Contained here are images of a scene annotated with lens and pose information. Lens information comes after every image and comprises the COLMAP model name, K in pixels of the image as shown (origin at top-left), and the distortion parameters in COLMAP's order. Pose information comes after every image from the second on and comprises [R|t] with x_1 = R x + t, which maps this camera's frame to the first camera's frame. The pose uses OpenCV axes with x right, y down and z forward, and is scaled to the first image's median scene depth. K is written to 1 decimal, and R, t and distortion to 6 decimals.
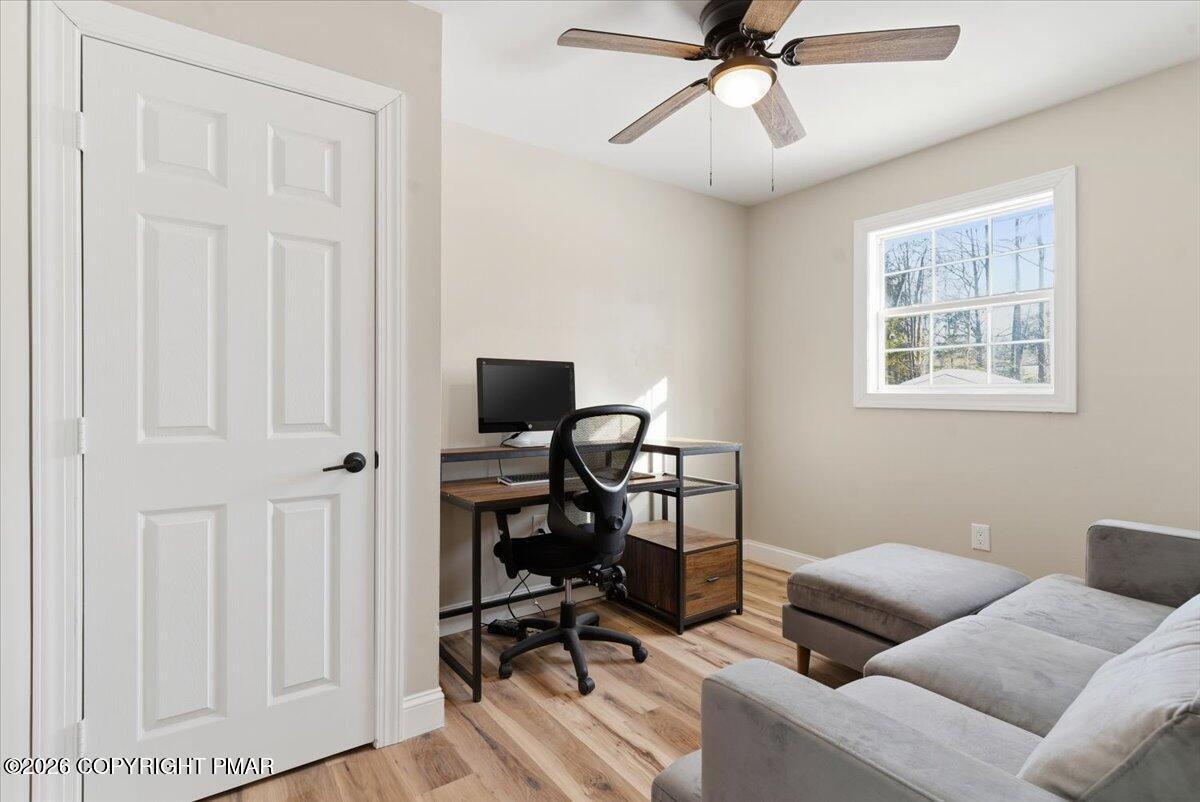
lens RADIAL K [[594.6, 0, 598.1], [0, 594.6, 391.6], [0, 0, 1]] dist [0.013061, -0.000467]
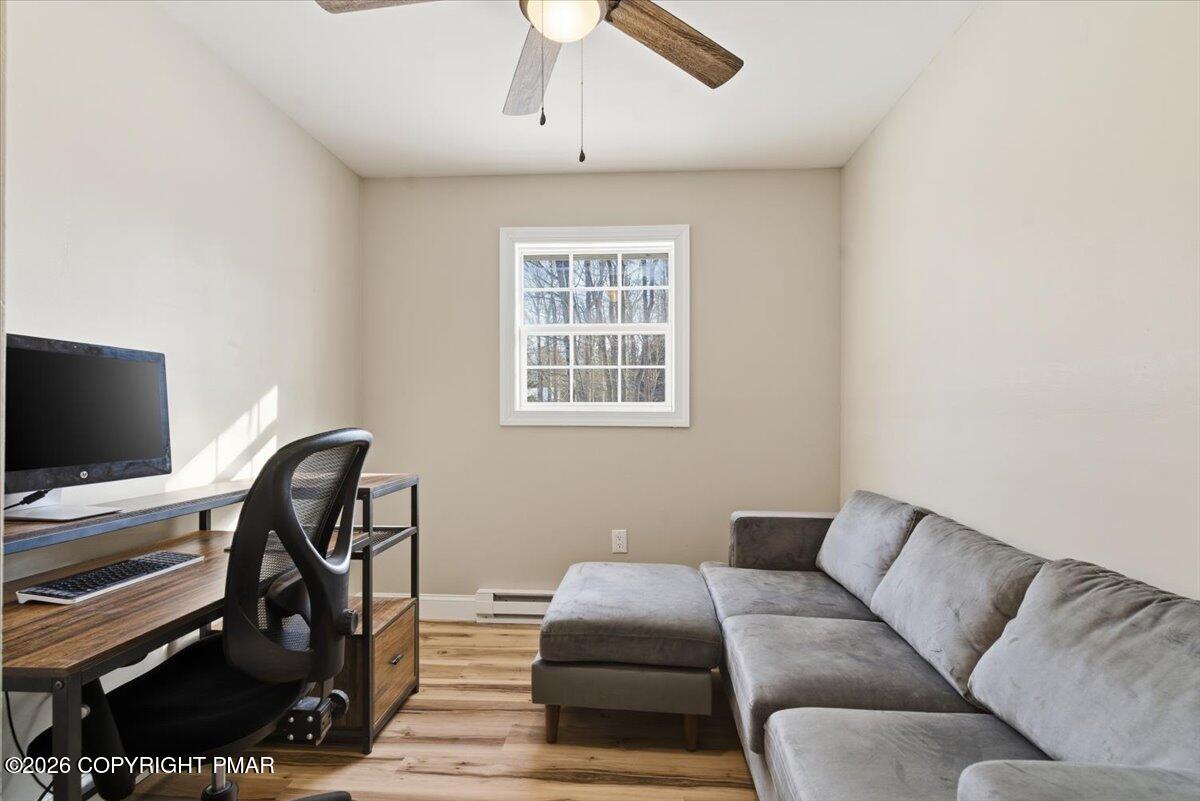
lens RADIAL K [[594.6, 0, 604.1], [0, 594.6, 412.2], [0, 0, 1]] dist [0.013061, -0.000467]
pose [[0.626053, 0.000261, 0.779781, -0.248281], [-0.006152, 0.999970, 0.004604, 0.000348], [-0.779757, -0.007680, 0.626036, 0.358173]]
